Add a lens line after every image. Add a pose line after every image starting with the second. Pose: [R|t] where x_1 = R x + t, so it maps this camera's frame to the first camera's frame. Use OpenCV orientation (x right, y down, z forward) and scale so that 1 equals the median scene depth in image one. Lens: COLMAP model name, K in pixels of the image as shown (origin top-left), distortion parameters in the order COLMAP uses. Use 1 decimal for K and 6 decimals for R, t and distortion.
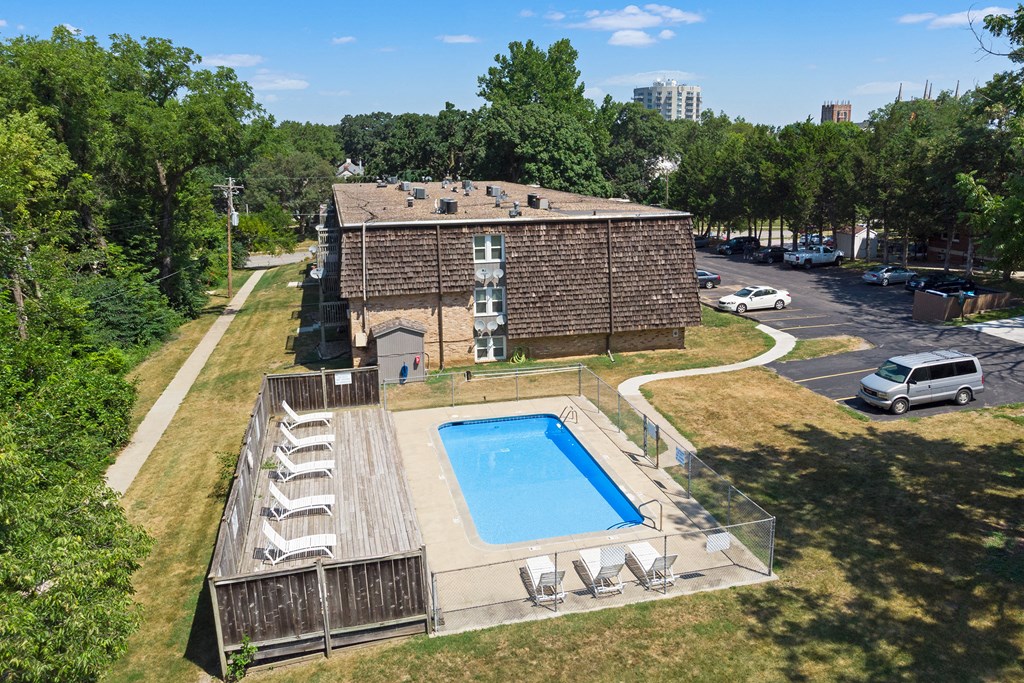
lens RADIAL K [[769.6, 0, 518.9], [0, 769.6, 305.2], [0, 0, 1]] dist [0.039570, -0.017327]
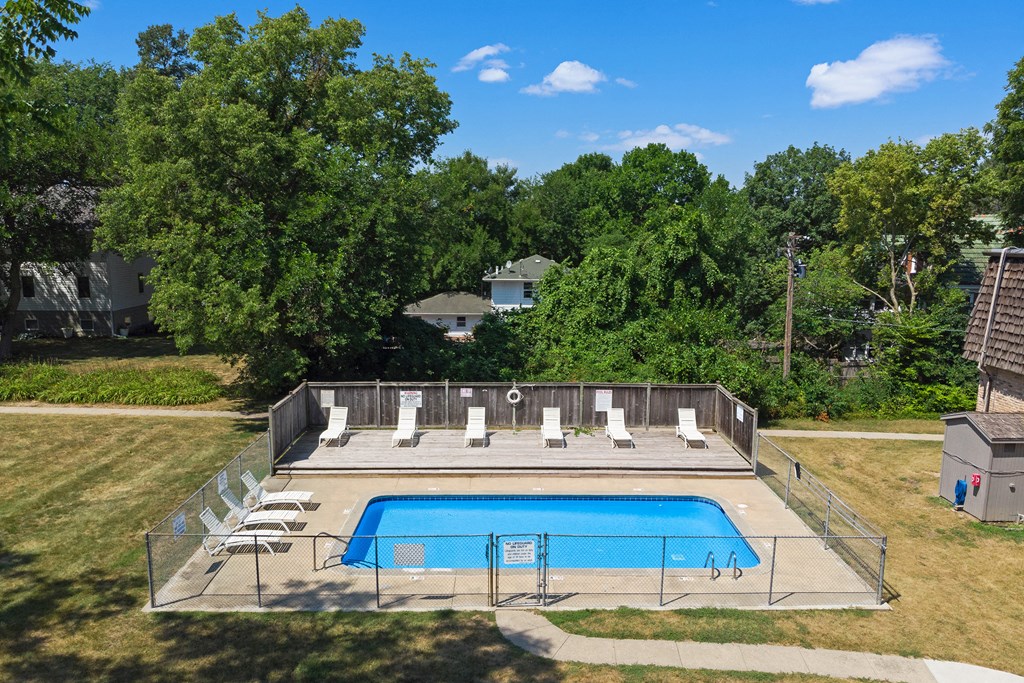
lens RADIAL K [[769.6, 0, 519.0], [0, 769.6, 349.8], [0, 0, 1]] dist [0.039570, -0.017327]
pose [[-0.215826, 0.158486, -0.963484, 0.483532], [-0.201926, 0.958165, 0.202844, -0.072360], [0.955324, 0.238331, -0.174795, 0.714396]]
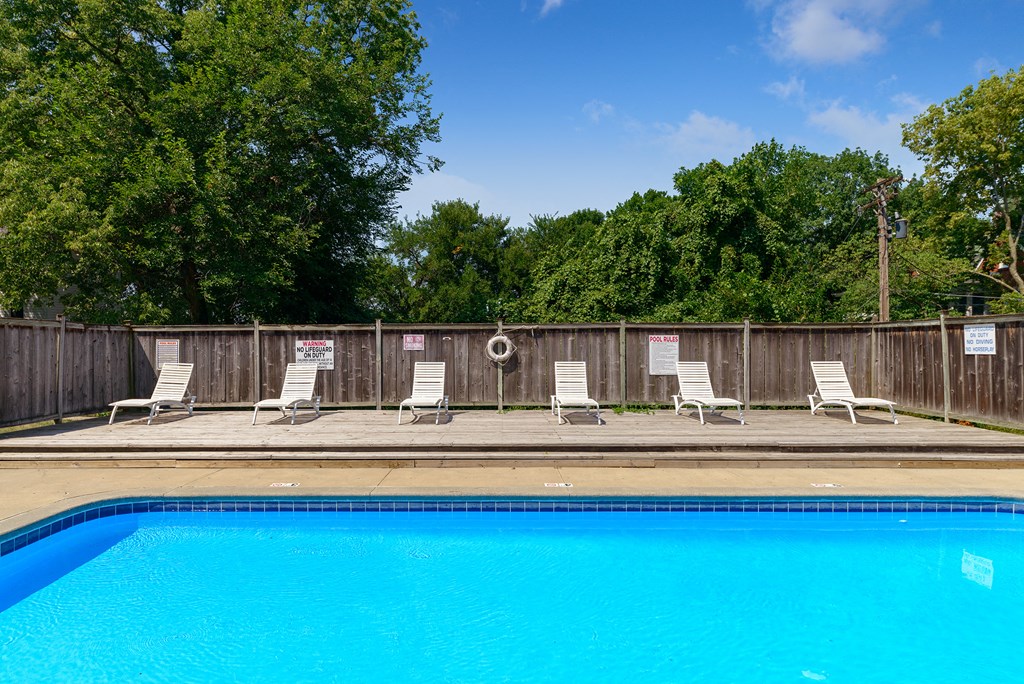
lens RADIAL K [[645.9, 0, 482.1], [0, 645.9, 350.6], [0, 0, 1]] dist [0.008584, 0.008431]
pose [[-0.262899, 0.025301, -0.964491, 0.119425], [-0.184271, 0.979938, 0.075935, 0.095385], [0.947063, 0.197691, -0.252963, 0.670383]]
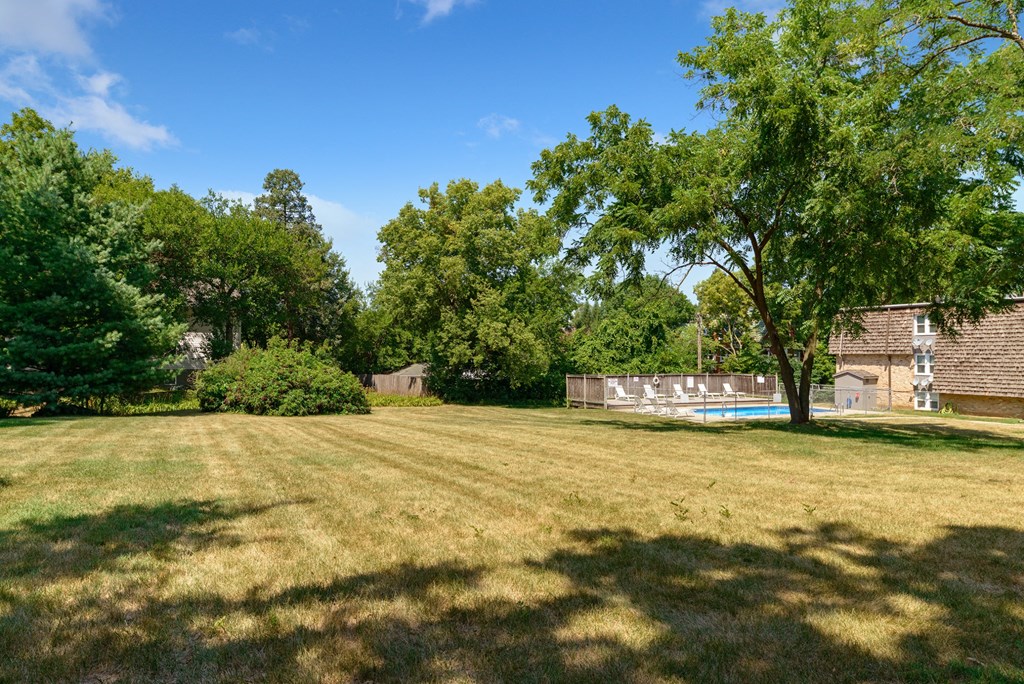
lens RADIAL K [[645.9, 0, 526.1], [0, 645.9, 334.0], [0, 0, 1]] dist [0.008584, 0.008431]
pose [[0.225193, -0.016290, -0.974178, 0.914829], [-0.203376, 0.977049, -0.063351, 0.158440], [0.952852, 0.212391, 0.216711, 0.083126]]
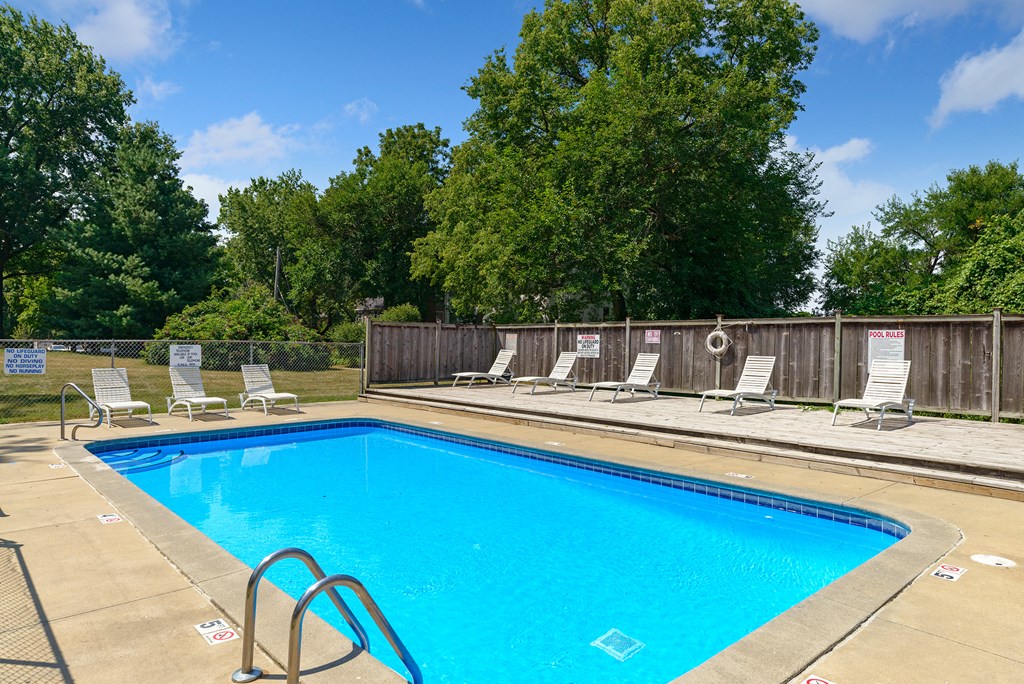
lens RADIAL K [[645.9, 0, 509.6], [0, 645.9, 332.0], [0, 0, 1]] dist [0.008584, 0.008431]
pose [[-0.888019, 0.006588, -0.459760, 0.063136], [-0.082448, 0.981411, 0.173308, 0.058965], [0.452355, 0.191807, -0.870968, 0.855999]]
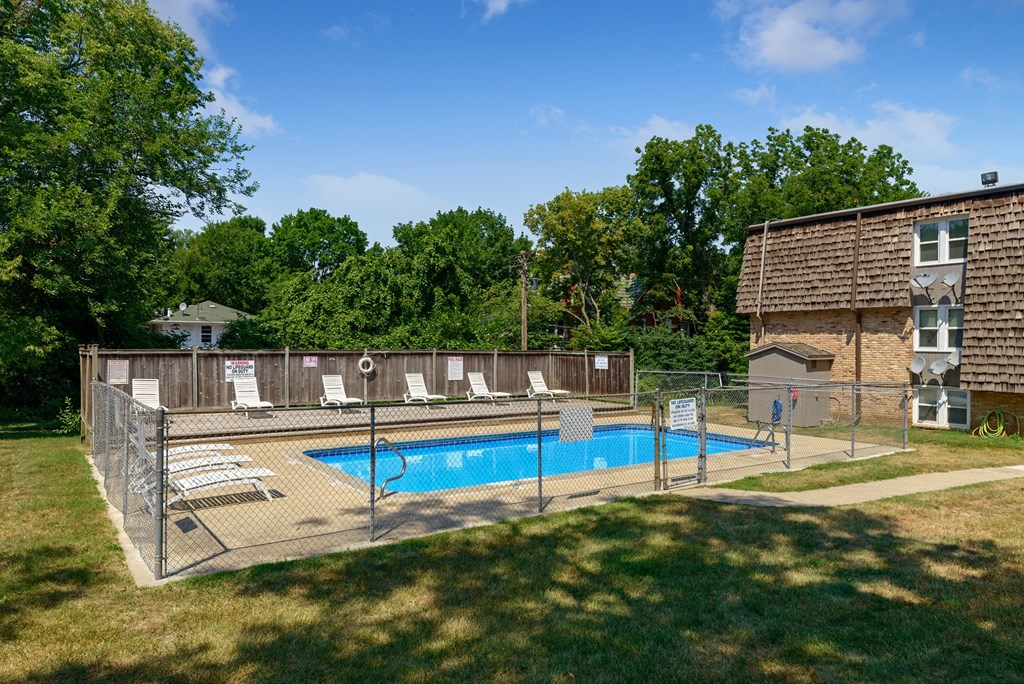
lens RADIAL K [[671.6, 0, 513.3], [0, 671.6, 334.5], [0, 0, 1]] dist [0.019427, -0.002908]
pose [[0.354711, 0.004189, -0.934966, 0.349760], [-0.200174, 0.977143, -0.071565, 0.108636], [0.913296, 0.212541, 0.347442, 0.507546]]
